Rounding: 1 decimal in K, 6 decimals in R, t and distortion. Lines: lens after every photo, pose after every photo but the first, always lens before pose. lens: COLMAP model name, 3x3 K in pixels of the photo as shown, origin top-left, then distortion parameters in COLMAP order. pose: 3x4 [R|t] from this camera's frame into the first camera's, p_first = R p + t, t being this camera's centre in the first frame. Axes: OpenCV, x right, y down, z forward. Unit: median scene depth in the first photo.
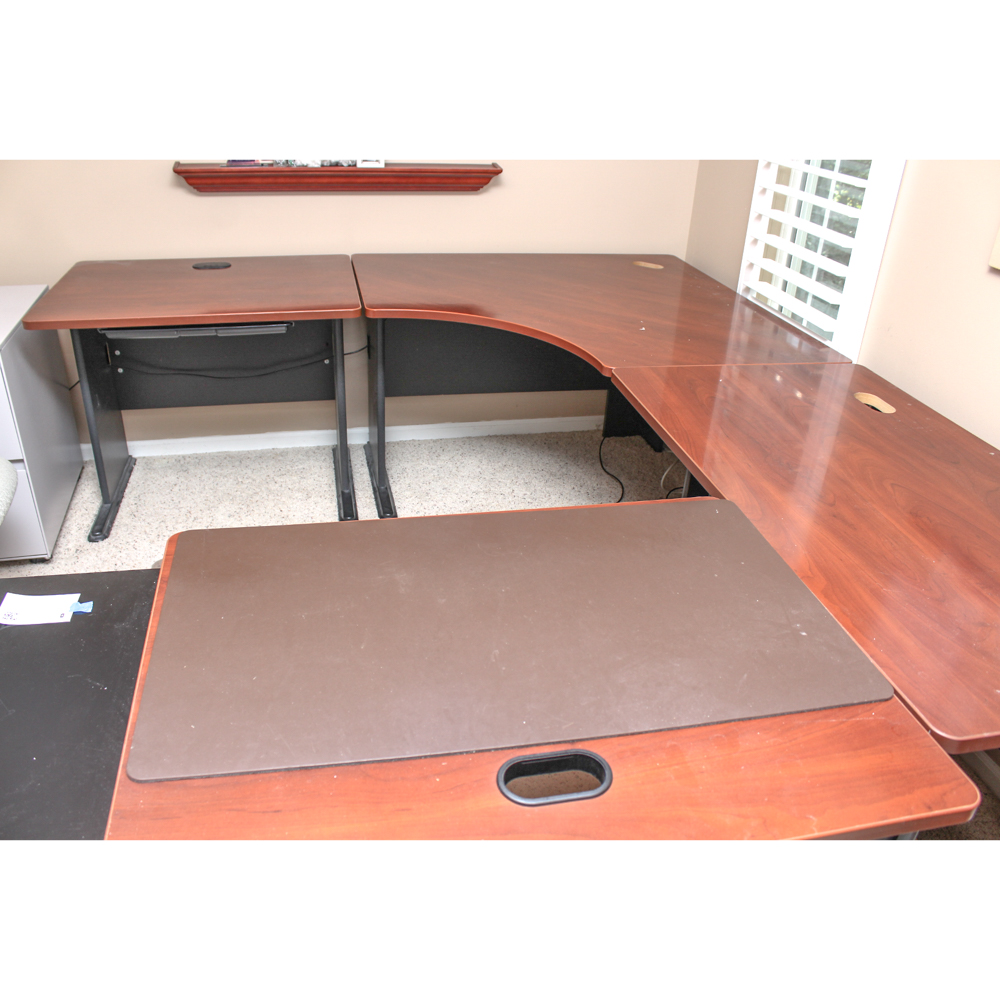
lens RADIAL K [[824.9, 0, 493.7], [0, 824.9, 505.1], [0, 0, 1]] dist [-0.157925, 0.075735]
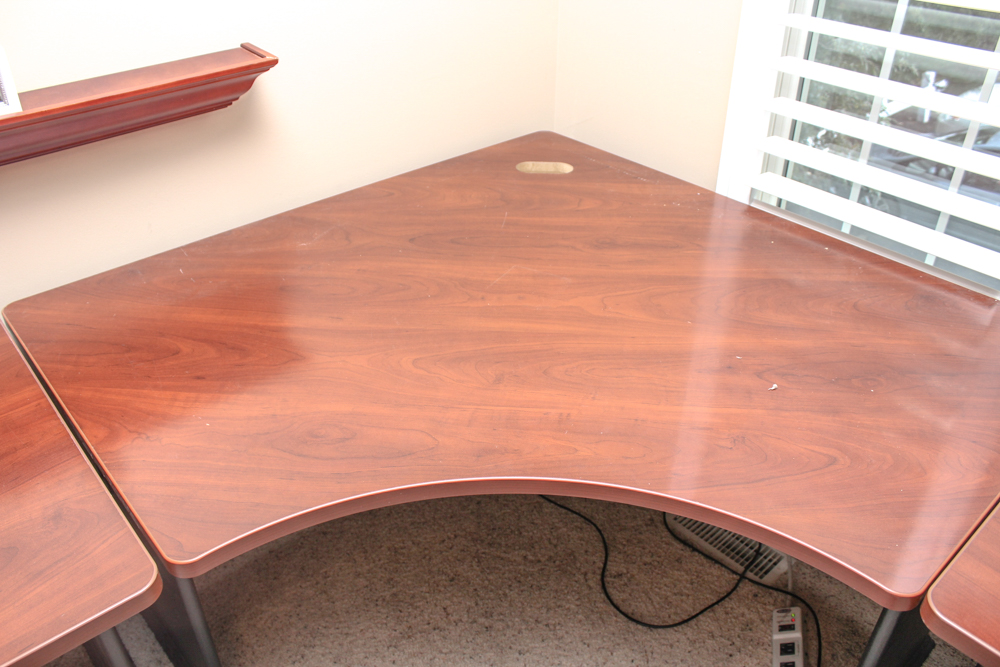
lens RADIAL K [[807.2, 0, 496.3], [0, 807.2, 341.7], [0, 0, 1]] dist [-0.143626, 0.075308]
pose [[0.867771, -0.311960, 0.386853, -0.119752], [0.275163, 0.949826, 0.148713, -0.313393], [-0.413836, -0.022601, 0.910071, 0.554549]]
